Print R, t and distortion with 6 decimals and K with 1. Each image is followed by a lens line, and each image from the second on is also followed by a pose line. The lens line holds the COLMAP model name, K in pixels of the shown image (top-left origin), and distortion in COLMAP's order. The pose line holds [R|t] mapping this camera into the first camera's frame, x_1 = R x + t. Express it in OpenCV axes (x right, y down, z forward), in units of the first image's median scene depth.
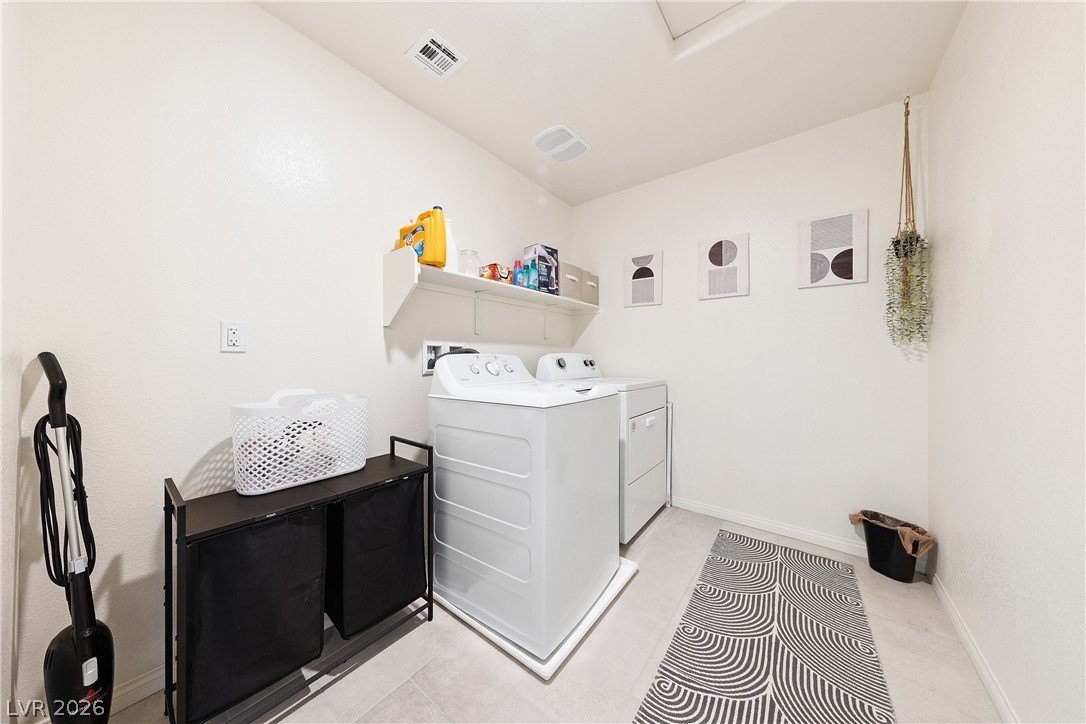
lens RADIAL K [[345.2, 0, 543.9], [0, 345.2, 356.6], [0, 0, 1]] dist [0.005603, -0.000105]
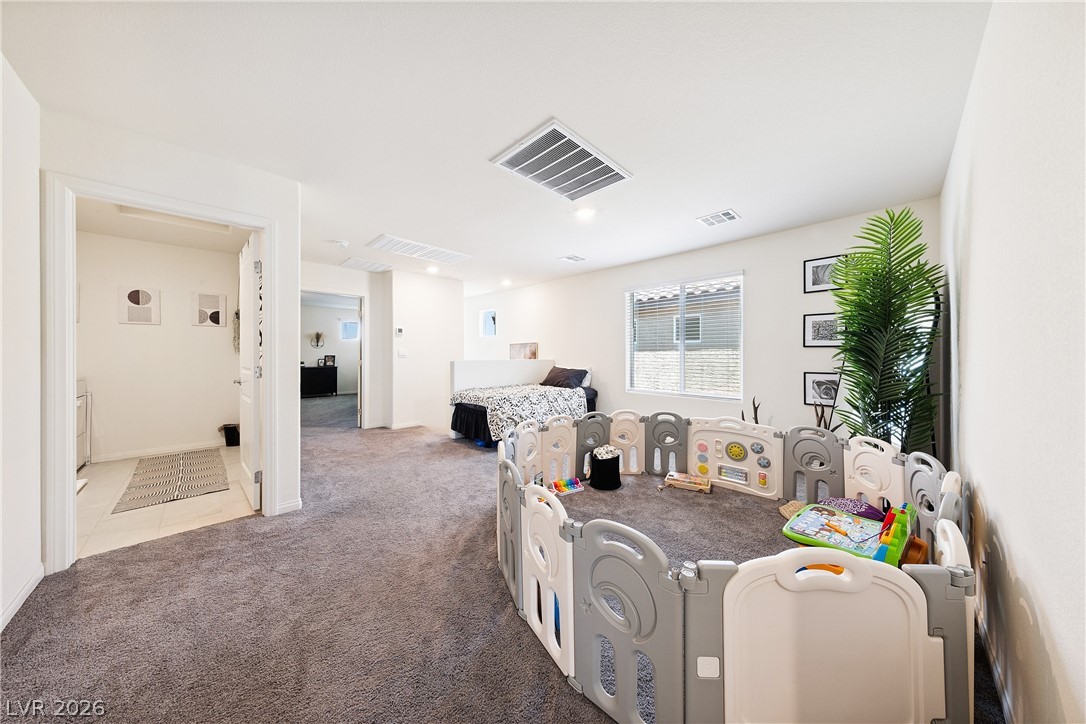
lens RADIAL K [[345.2, 0, 541.6], [0, 345.2, 355.0], [0, 0, 1]] dist [0.005603, -0.000105]
pose [[0.168794, -0.000425, 0.985651, -0.930651], [0.005165, 0.999987, -0.000453, -0.012884], [-0.985638, 0.005167, 0.168794, -1.370883]]
